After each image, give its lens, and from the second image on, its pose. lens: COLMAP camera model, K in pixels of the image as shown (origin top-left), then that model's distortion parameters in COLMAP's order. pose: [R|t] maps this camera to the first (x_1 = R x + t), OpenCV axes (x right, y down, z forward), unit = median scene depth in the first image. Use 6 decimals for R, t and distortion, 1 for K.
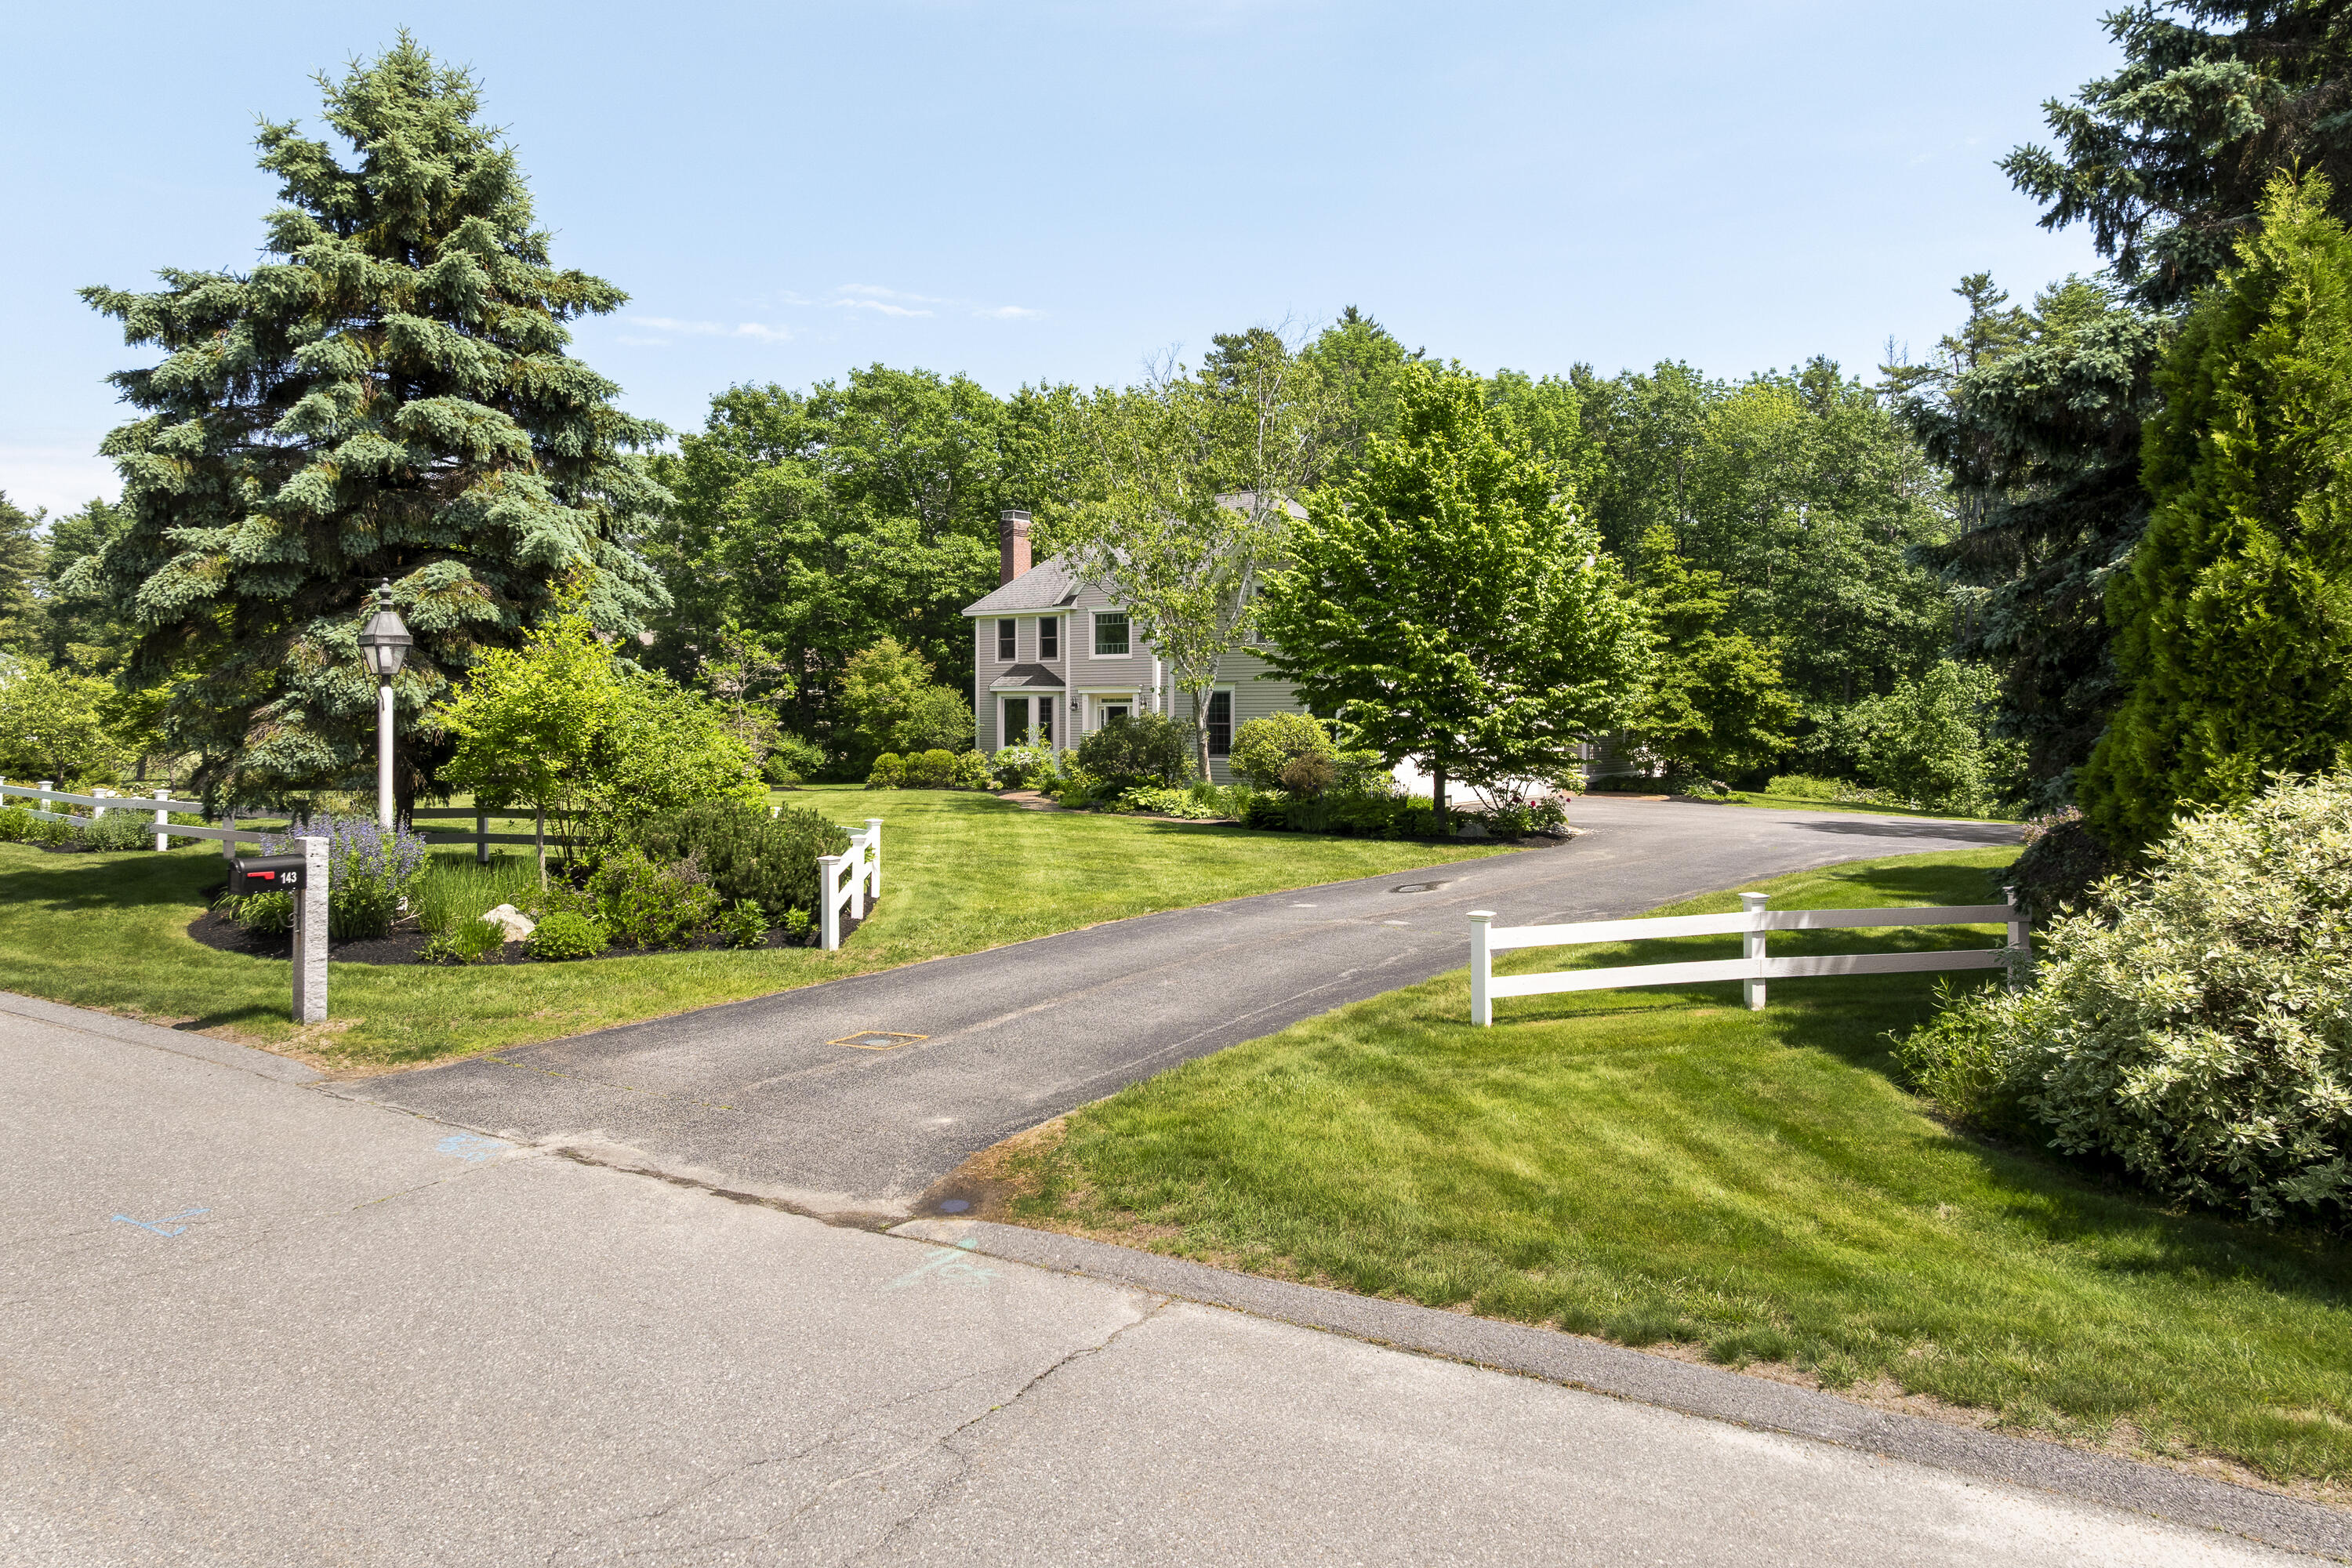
lens RADIAL K [[1608.2, 0, 1174.1], [0, 1608.2, 662.3], [0, 0, 1]] dist [-0.003835, -0.004988]
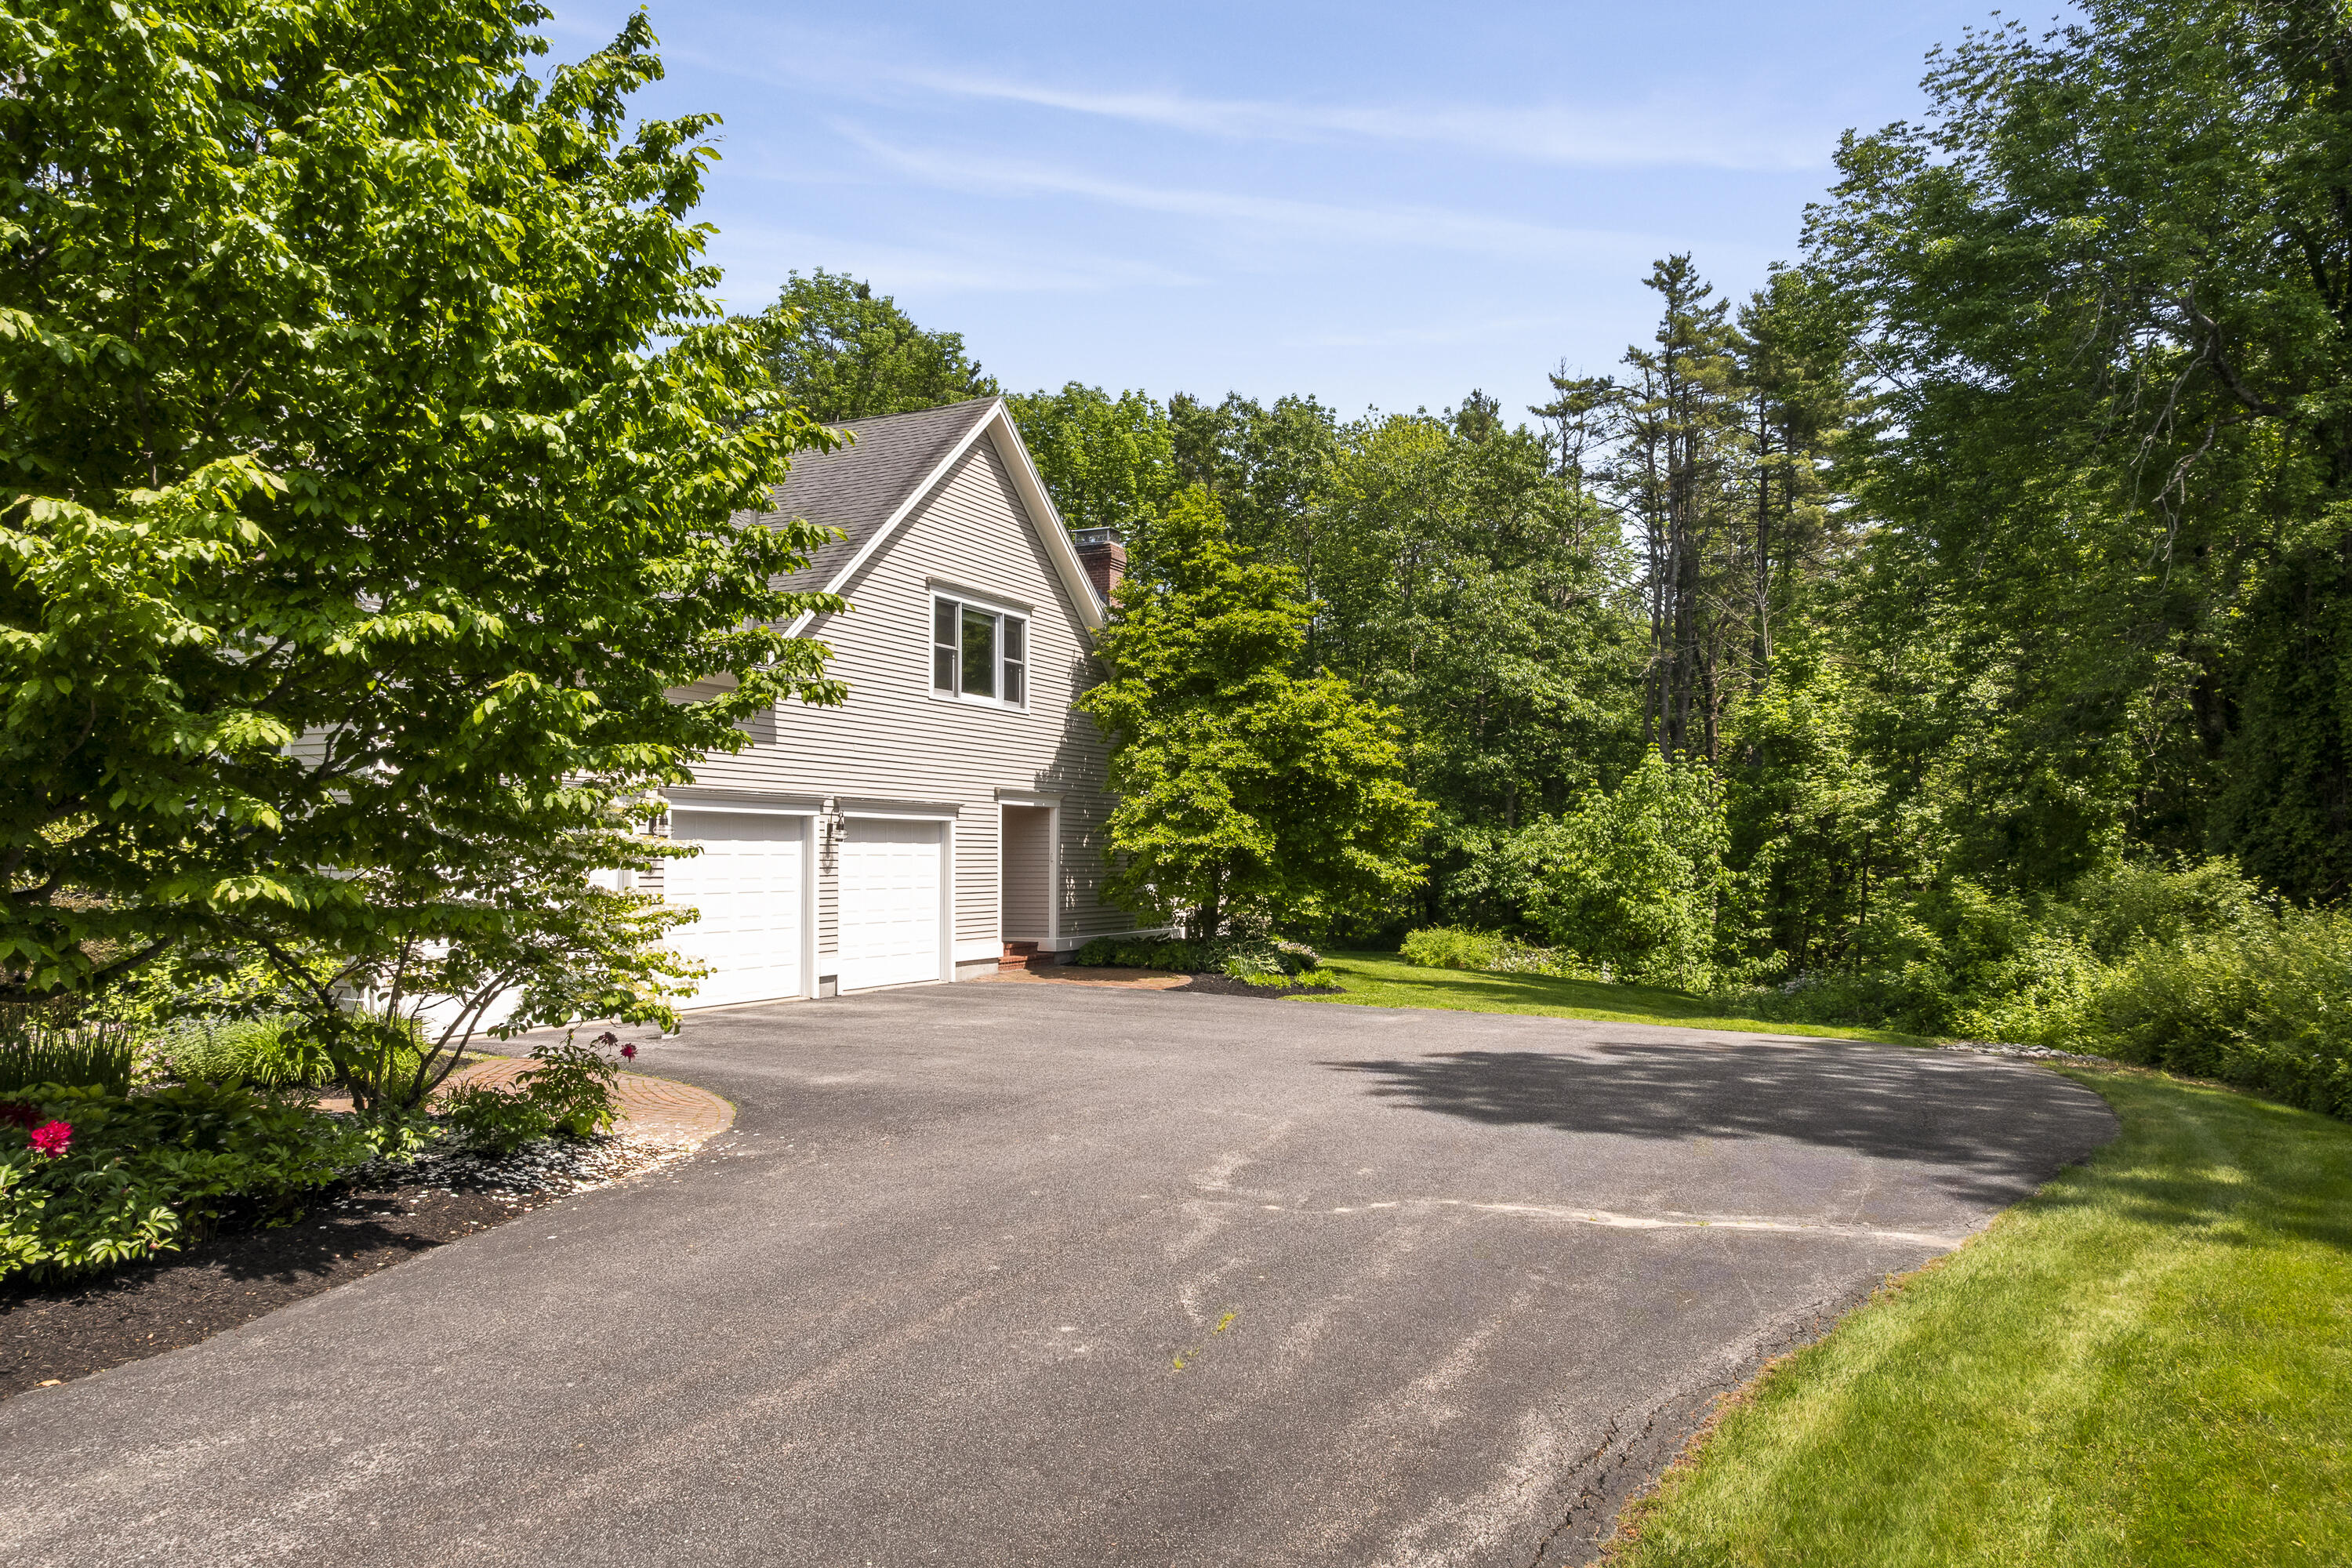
lens RADIAL K [[1618.7, 0, 1167.8], [0, 1618.7, 780.4], [0, 0, 1]] dist [0.000089, -0.002659]
pose [[0.981951, 0.006719, 0.189017, 0.178501], [-0.003092, 0.999805, -0.019481, 0.026393], [-0.189111, 0.018545, 0.981781, 0.432693]]
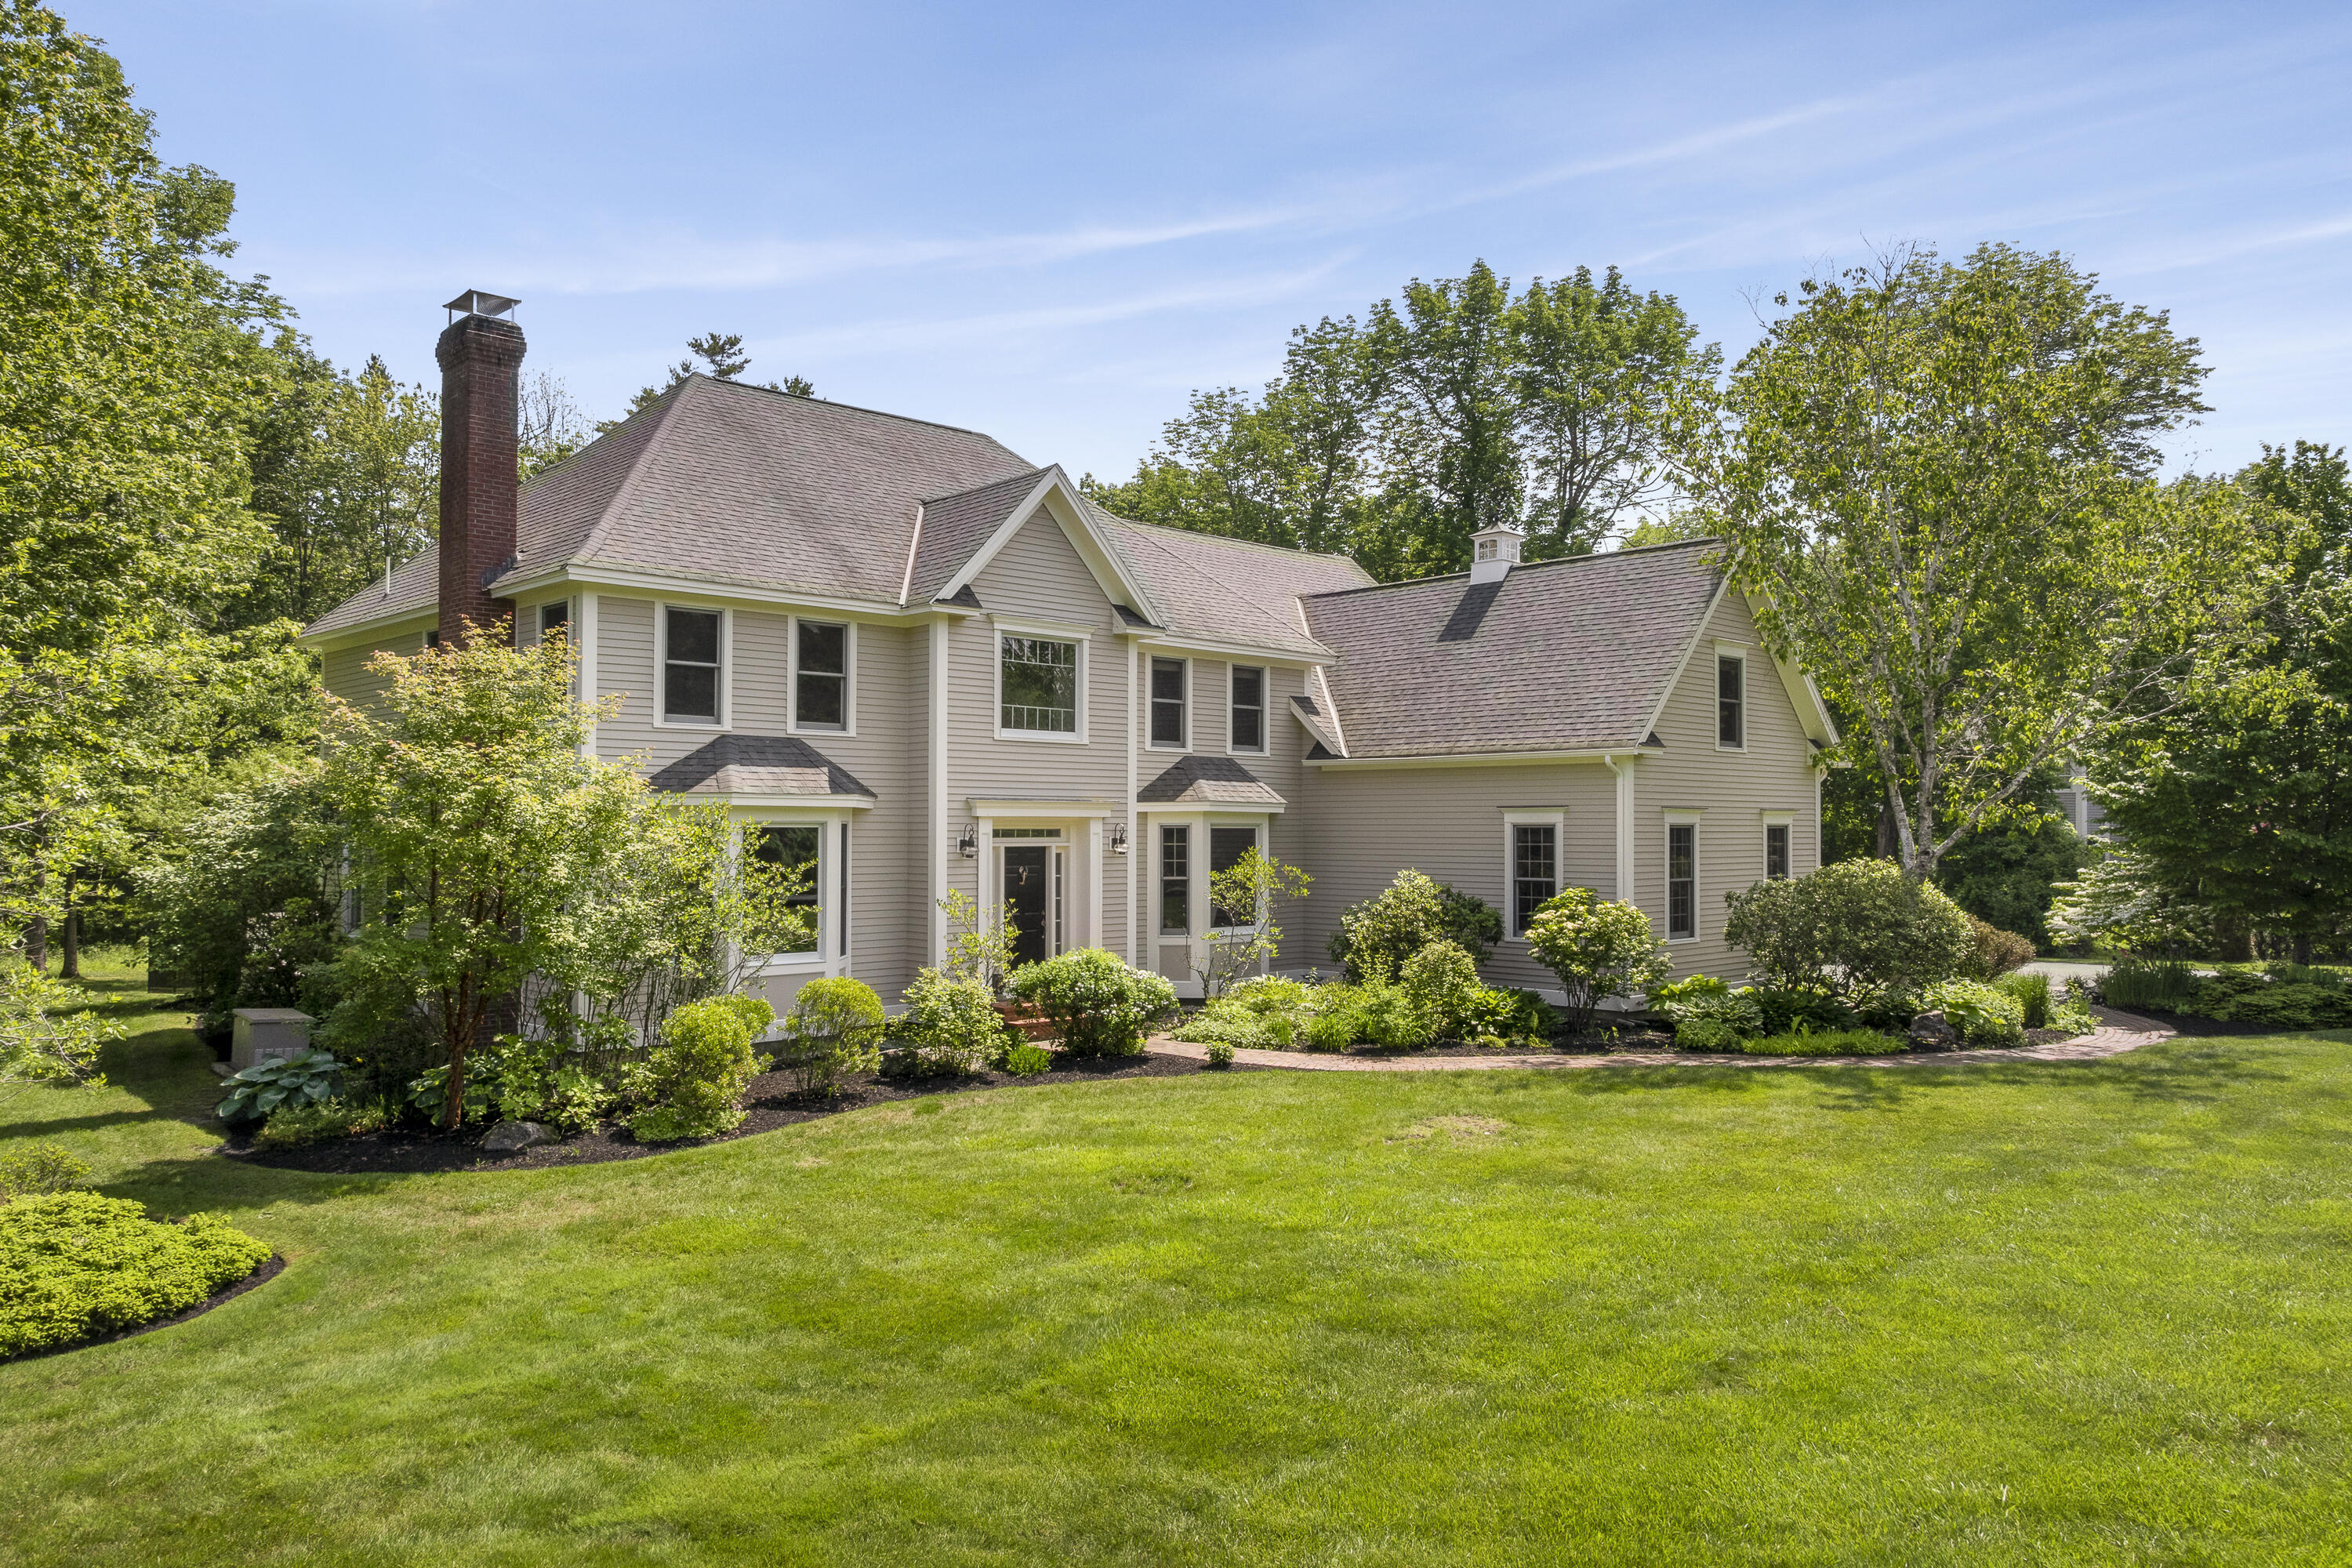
lens RADIAL K [[1644.3, 0, 1176.0], [0, 1644.3, 784.0], [0, 0, 1]] dist [0.005565, -0.001790]
pose [[0.176464, 0.027489, 0.983923, -0.478824], [-0.036359, 0.999110, -0.021392, 0.018106], [-0.983635, -0.032000, 0.177307, 0.866508]]
